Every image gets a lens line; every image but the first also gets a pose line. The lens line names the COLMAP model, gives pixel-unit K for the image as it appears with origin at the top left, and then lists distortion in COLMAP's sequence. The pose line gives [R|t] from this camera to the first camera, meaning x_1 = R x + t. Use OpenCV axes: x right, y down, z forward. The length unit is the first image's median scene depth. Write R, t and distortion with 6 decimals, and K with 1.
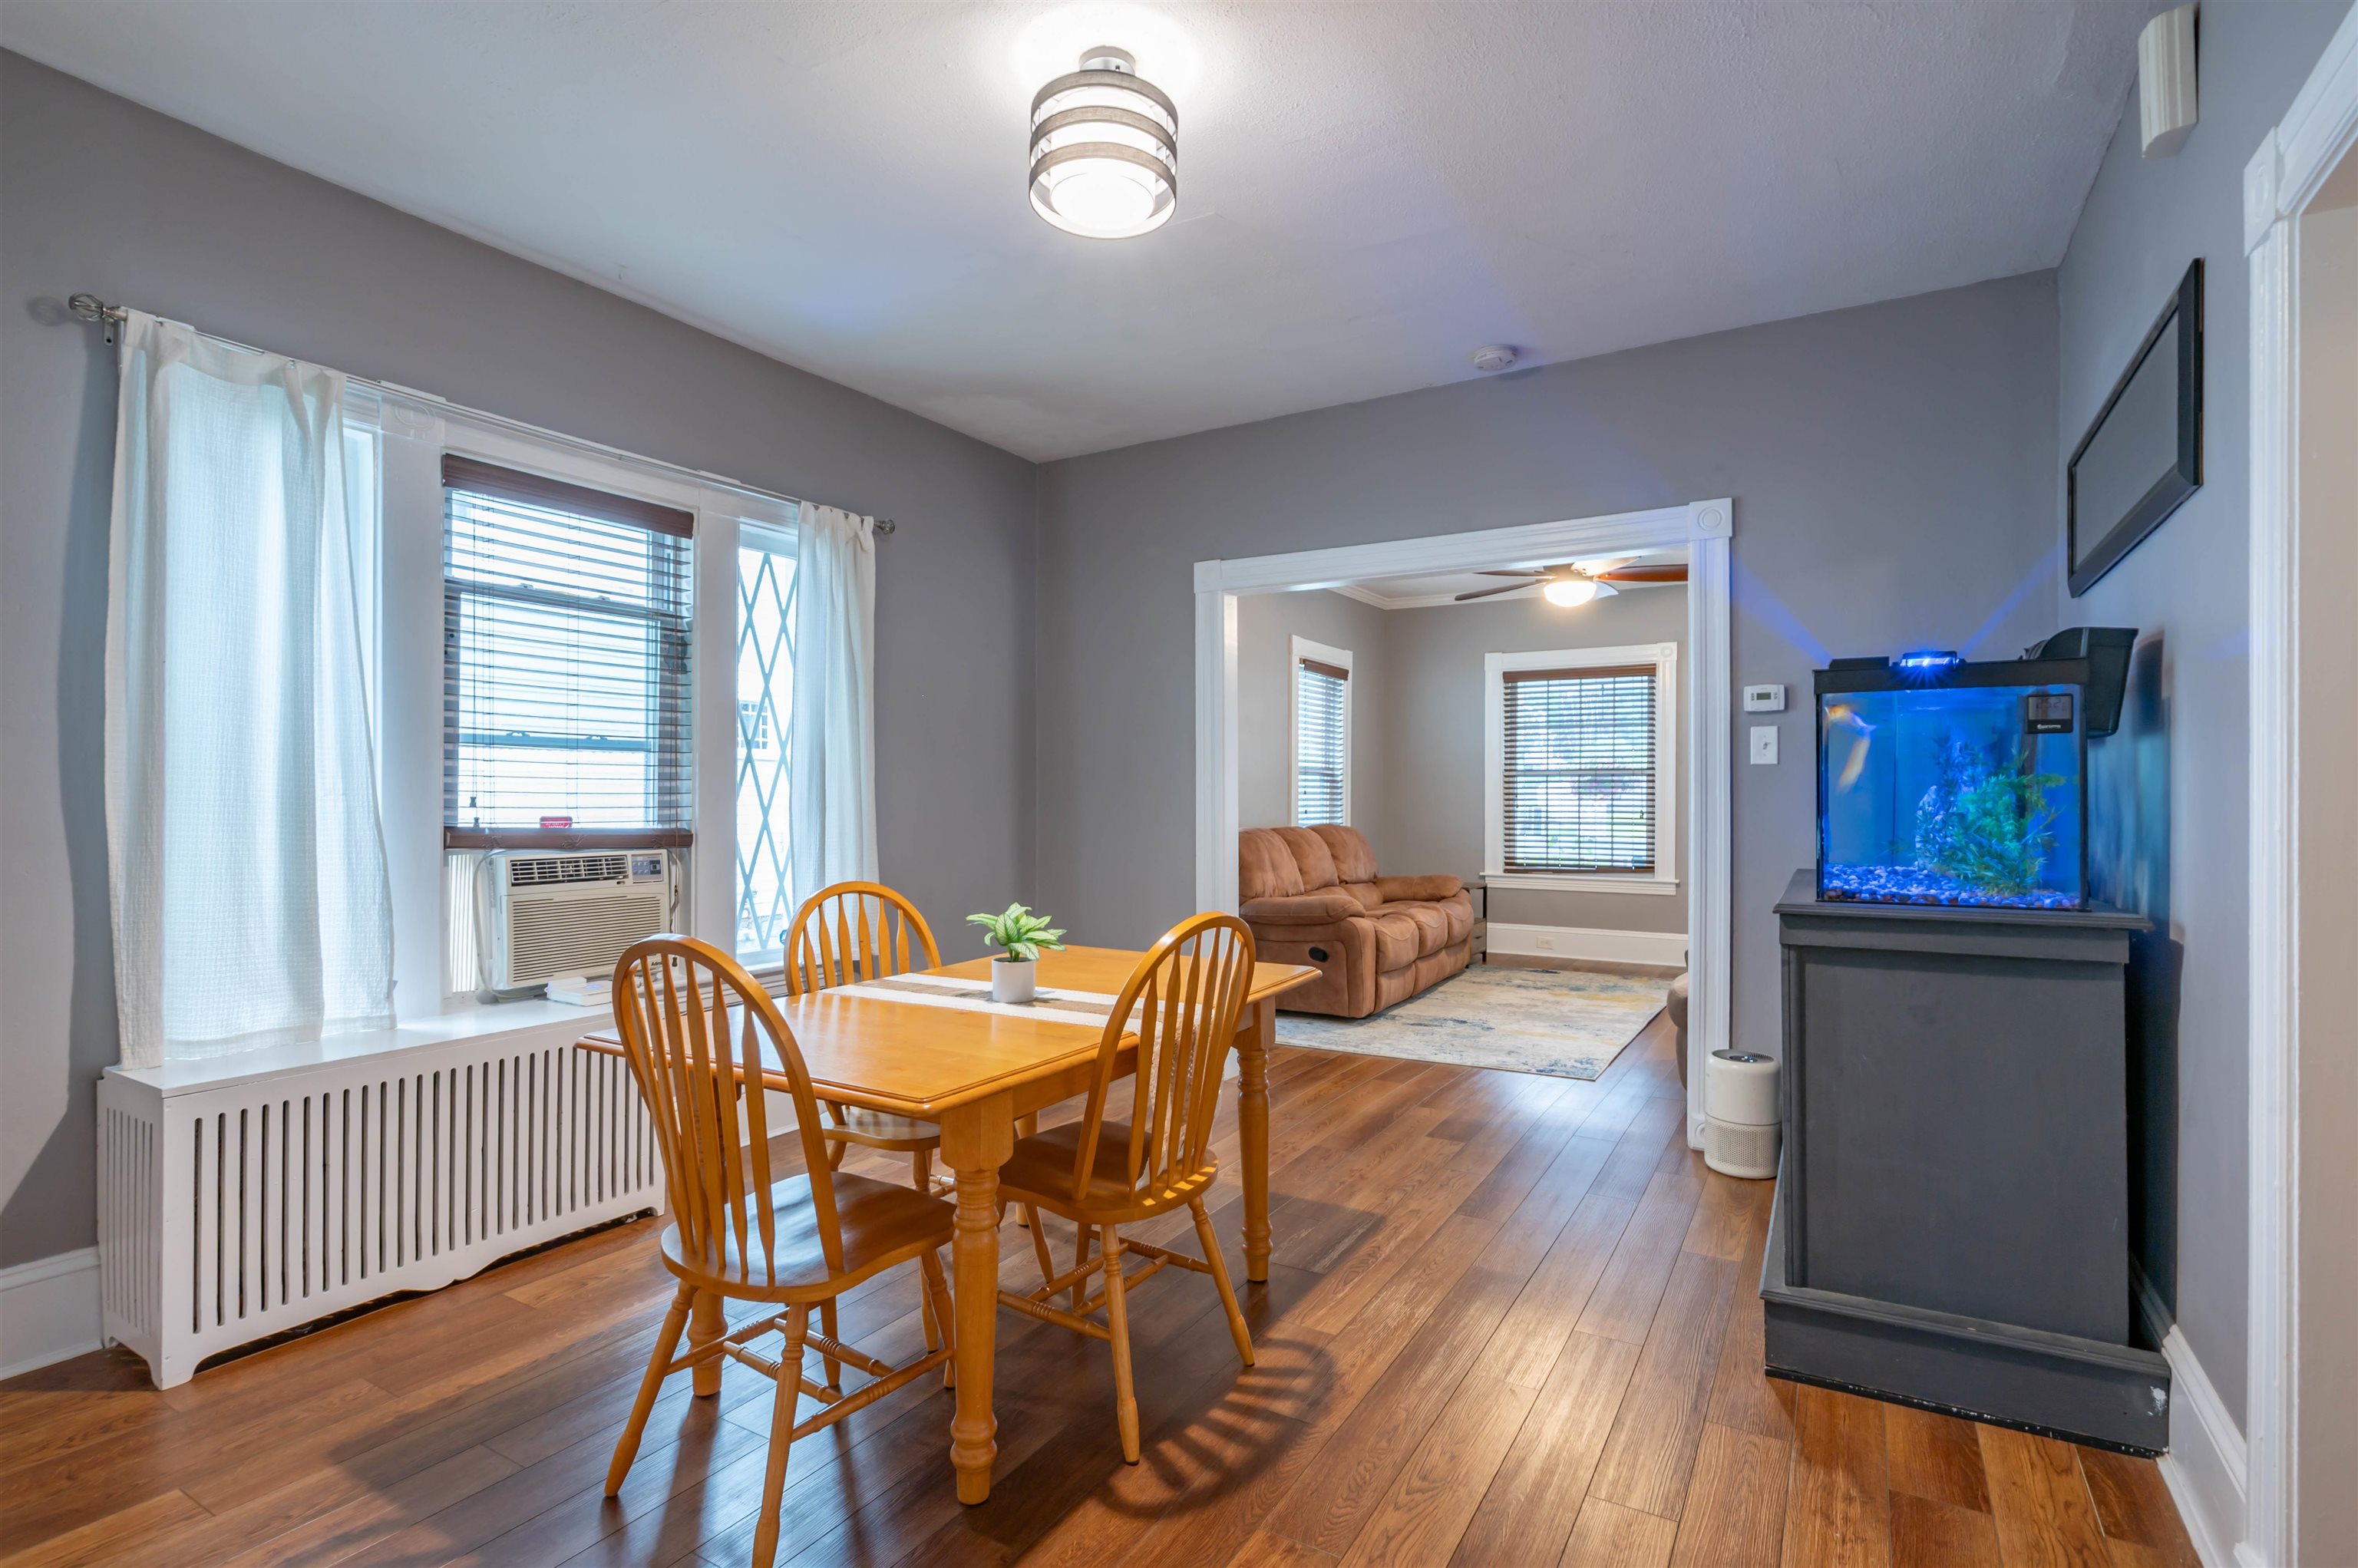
lens RADIAL K [[1119.7, 0, 1208.6], [0, 1119.7, 787.4], [0, 0, 1]] dist [-0.001181, 0.000284]
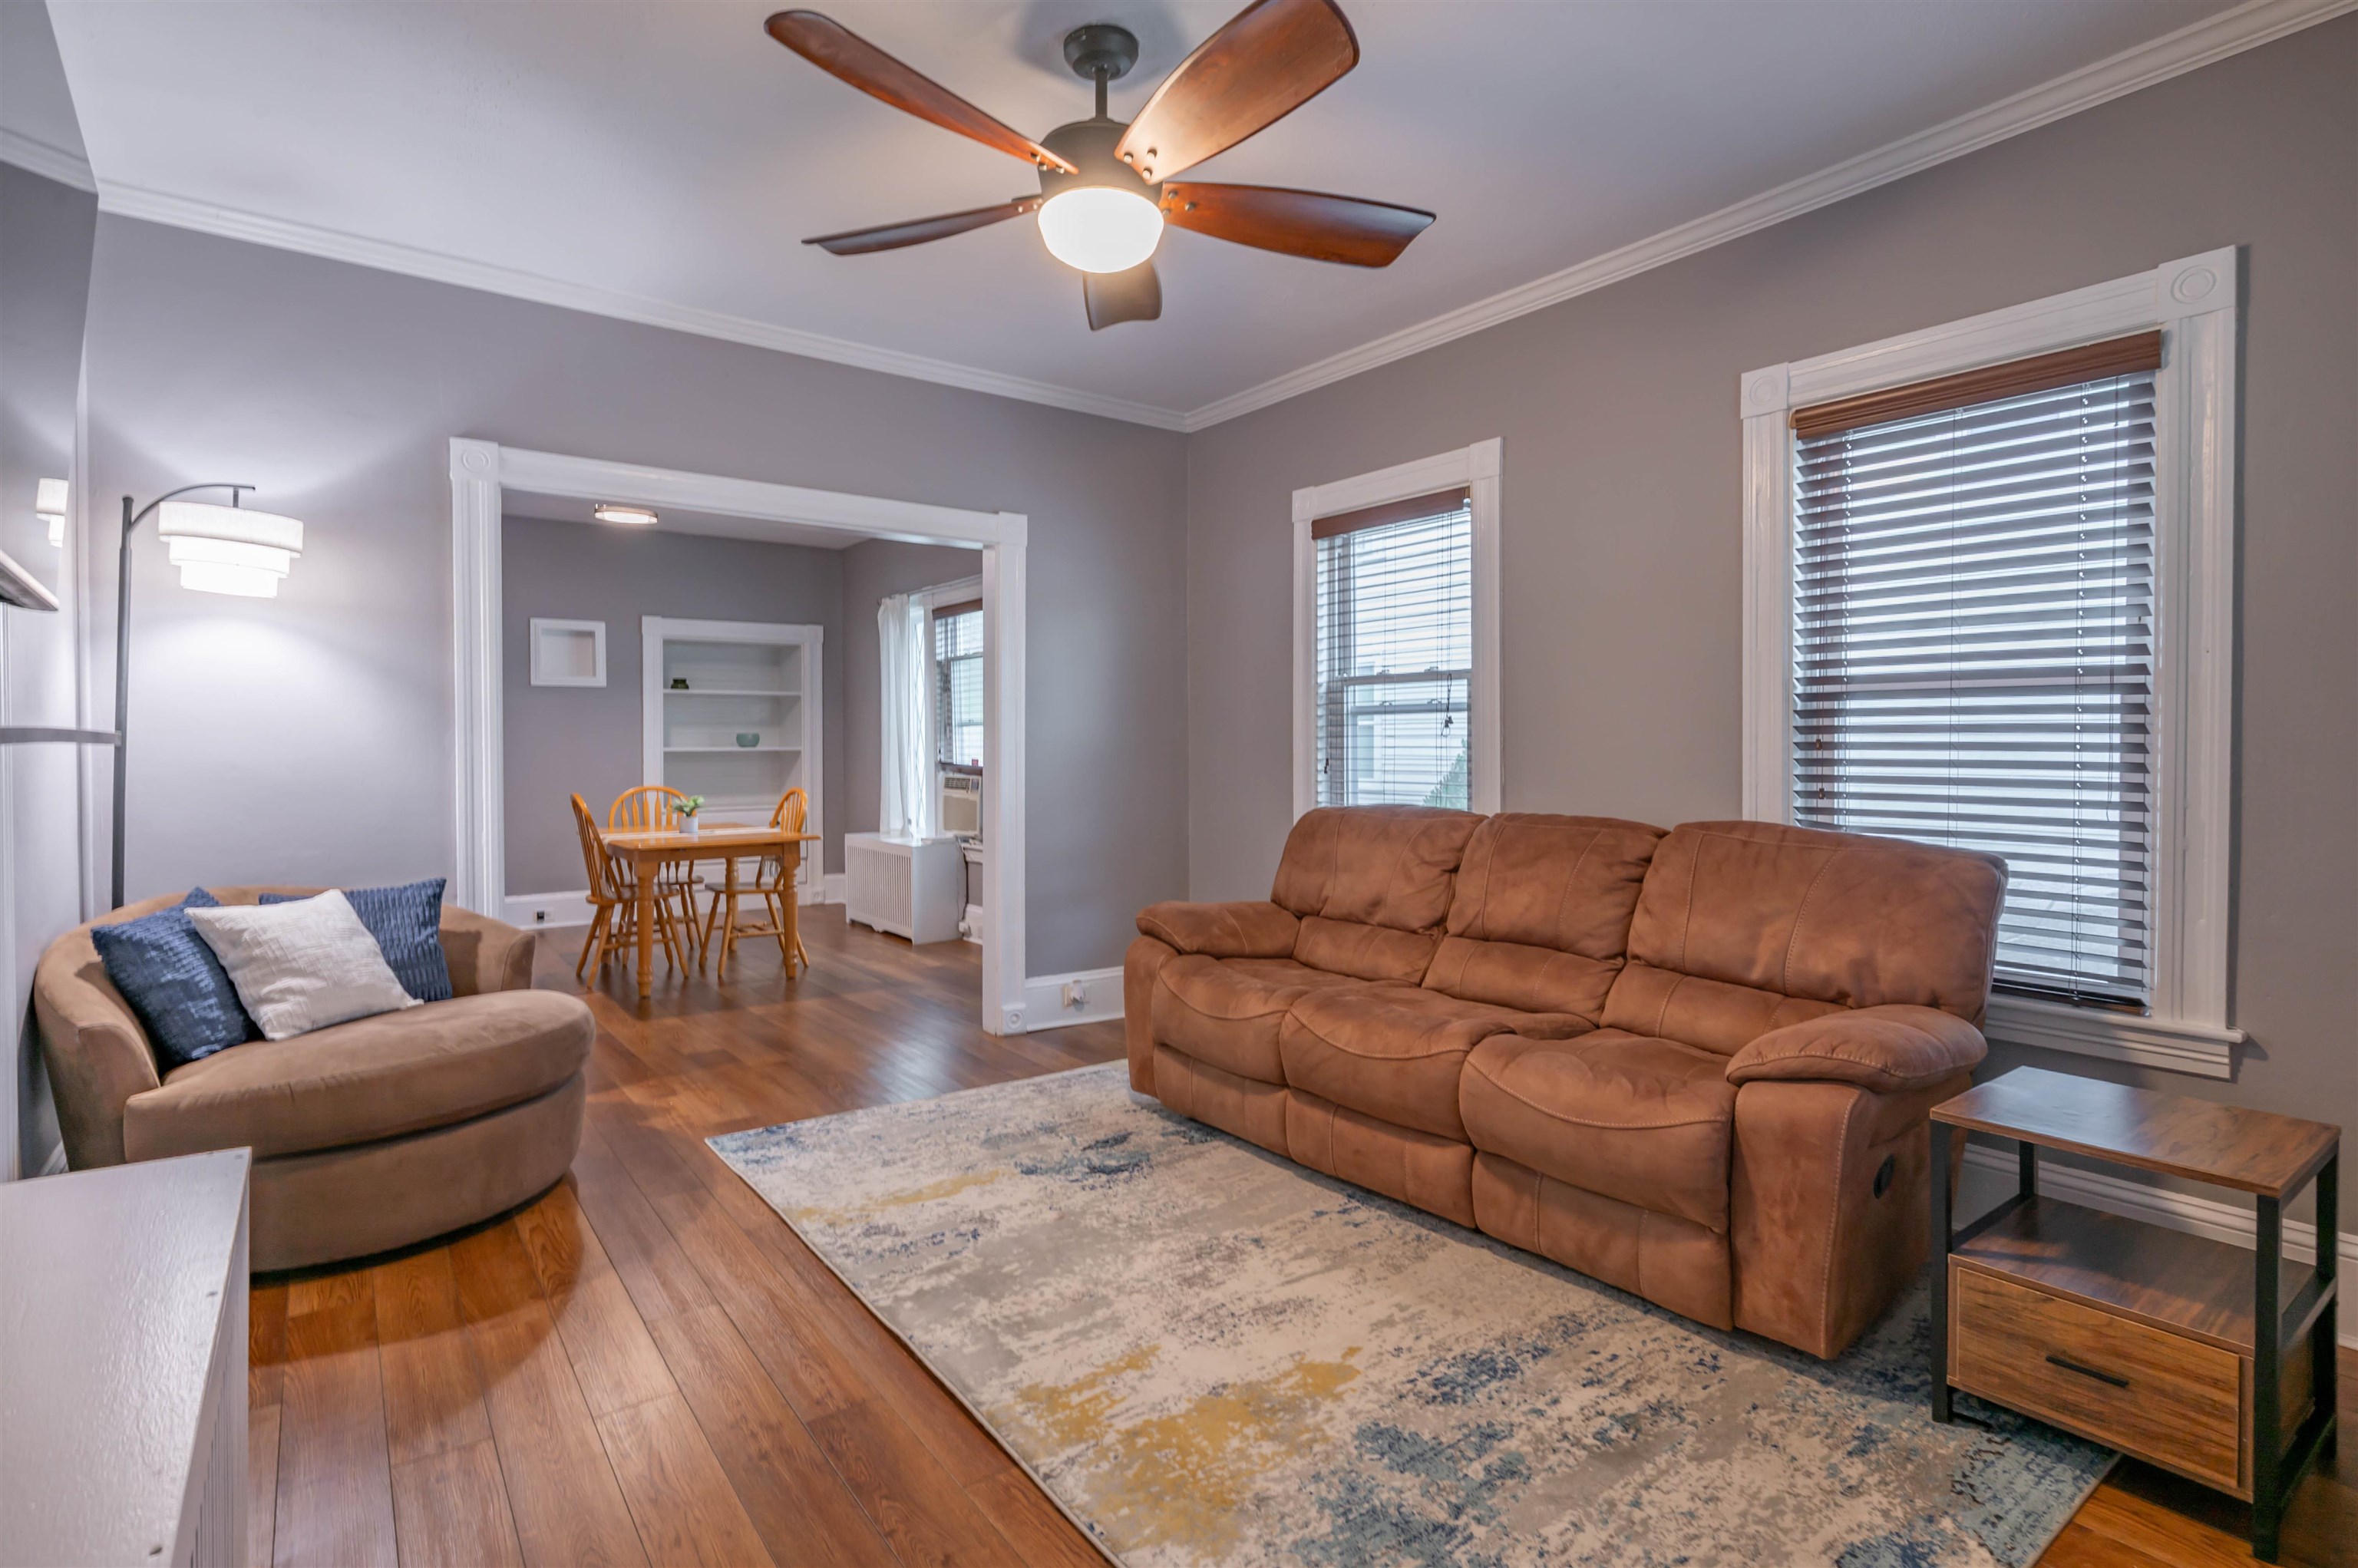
lens RADIAL K [[1159.2, 0, 1177.9], [0, 1159.2, 772.9], [0, 0, 1]] dist [0.000399, 0.000495]
pose [[-0.395807, 0.019875, -0.918118, 0.739501], [0.004597, 0.999796, 0.019661, 0.006727], [0.918322, 0.003561, -0.395818, 1.278514]]
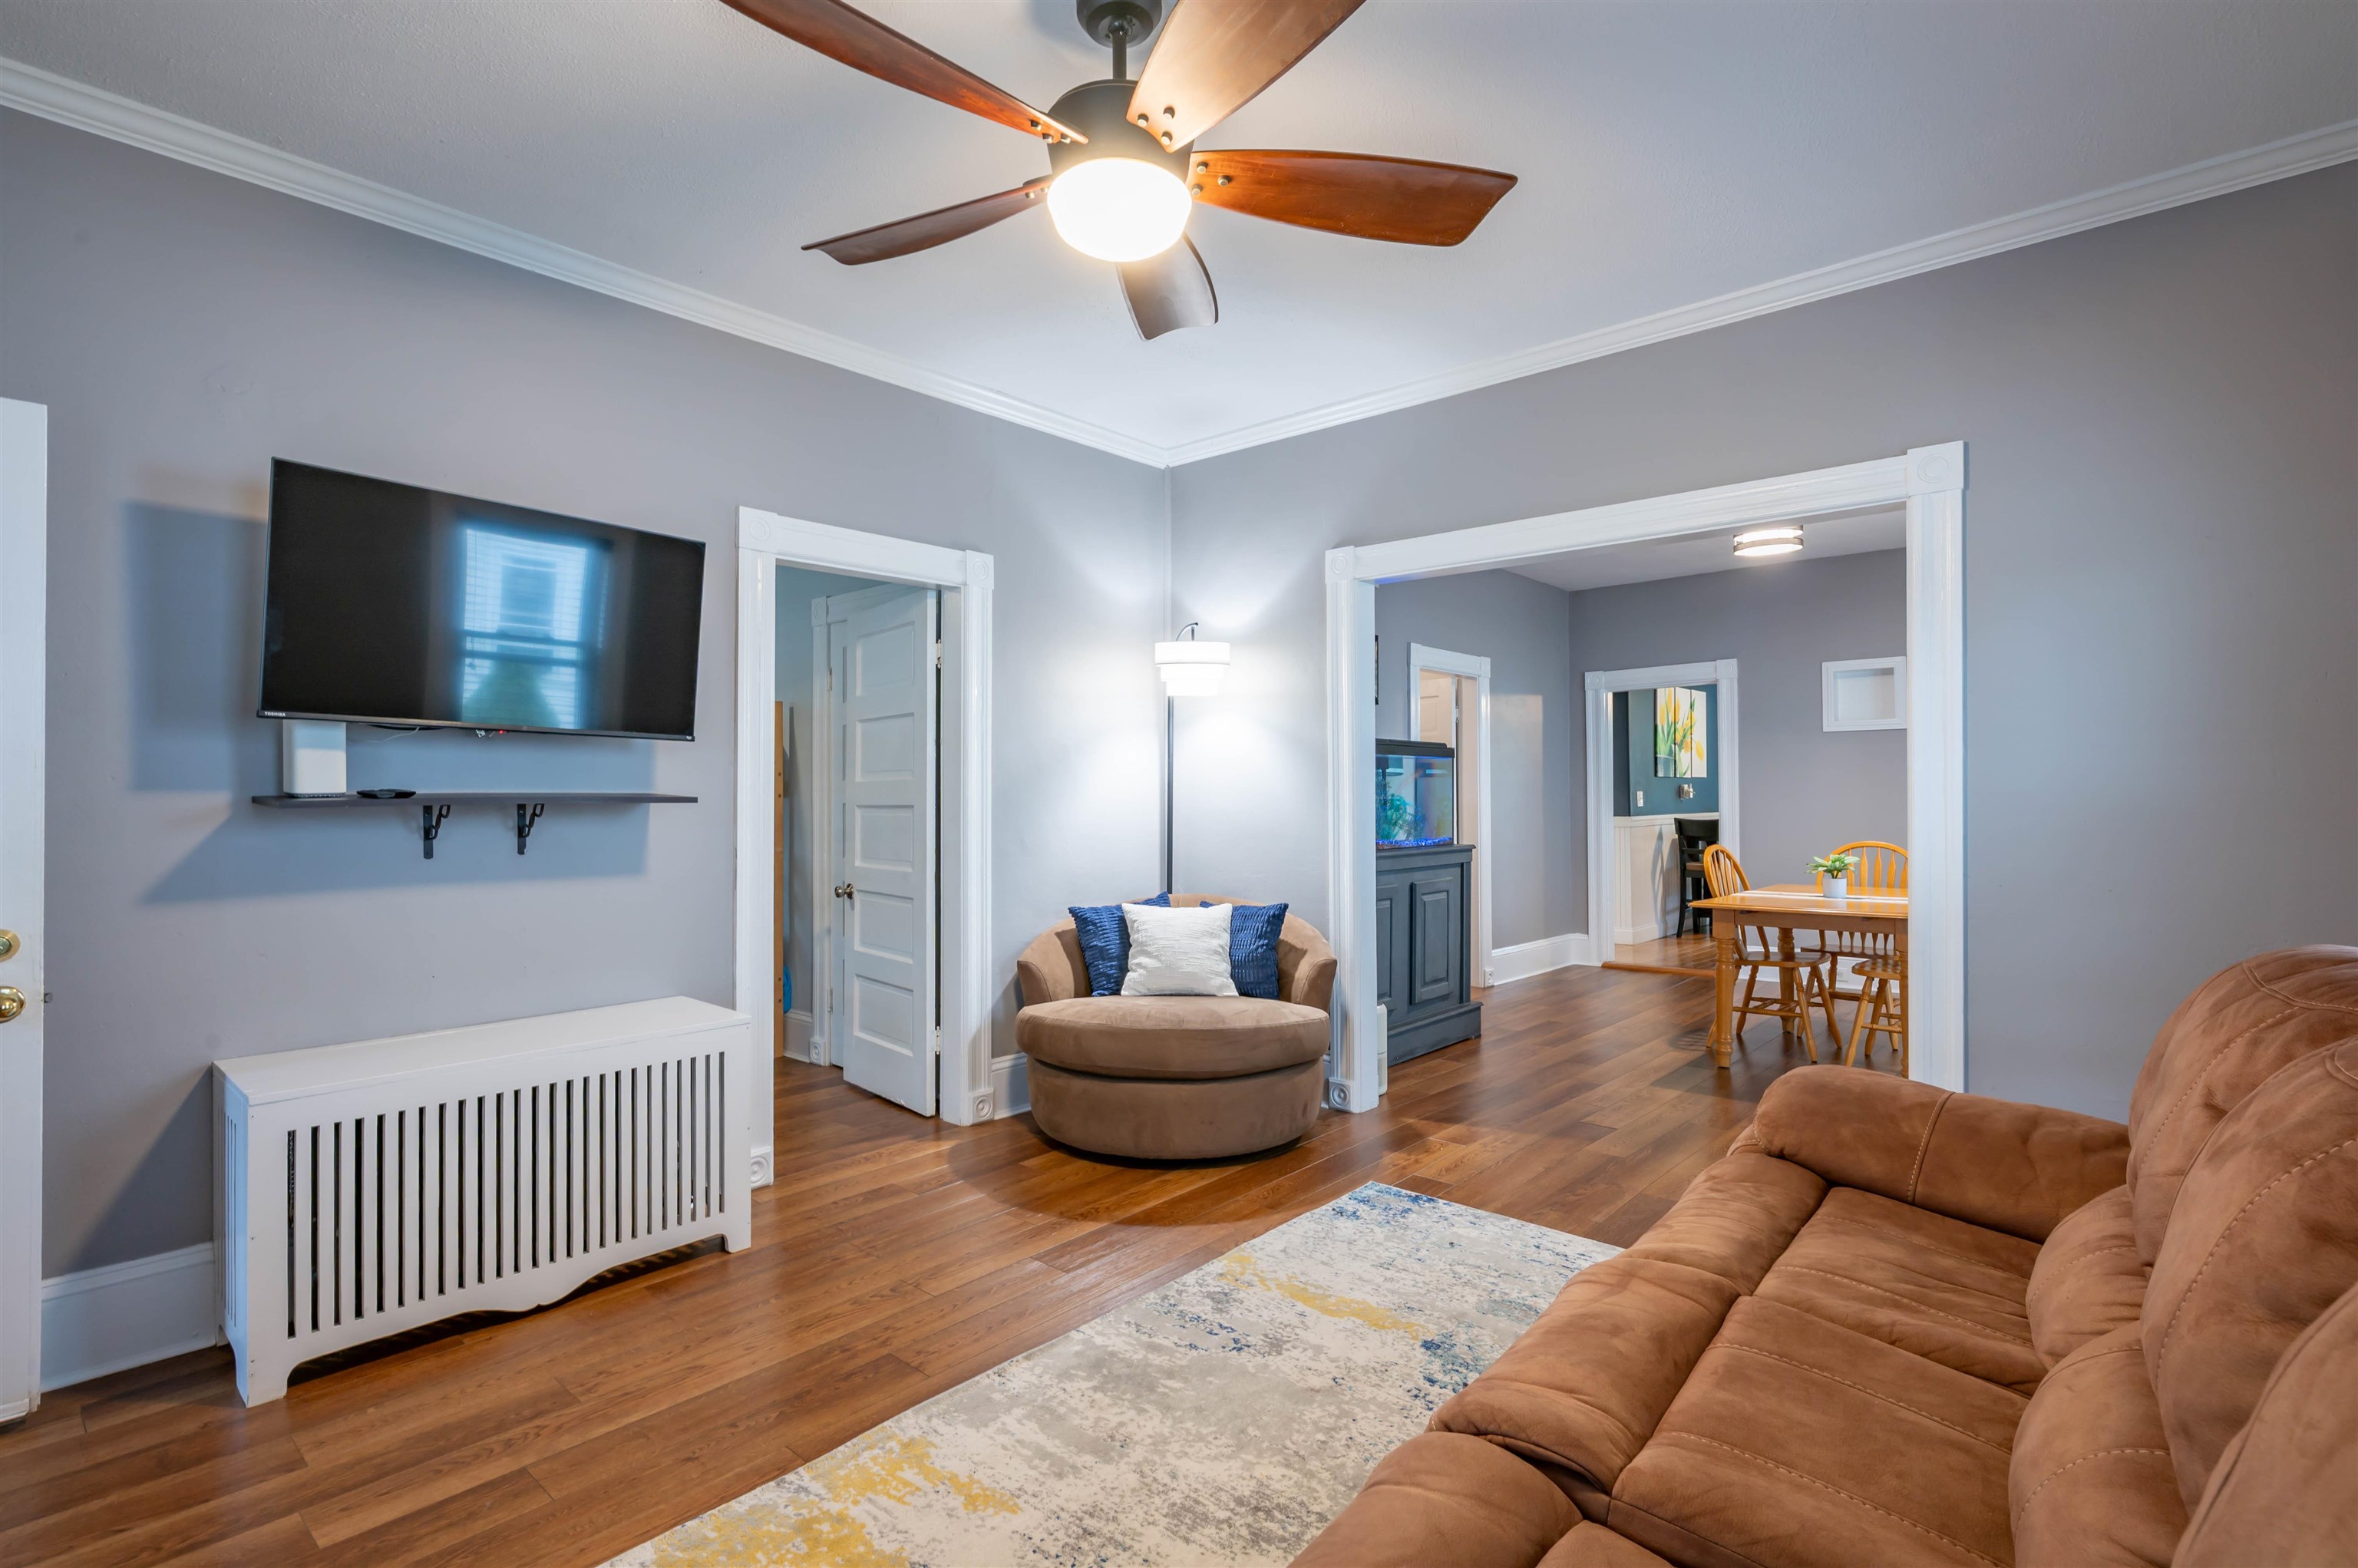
lens RADIAL K [[1134.3, 0, 1179.0], [0, 1134.3, 784.0], [0, 0, 1]] dist [-0.002426, 0.000612]
pose [[-0.978914, 0.004490, 0.204225, 0.253934], [0.001501, 0.999889, -0.014791, 0.003666], [-0.204269, -0.014173, -0.978812, 1.437168]]
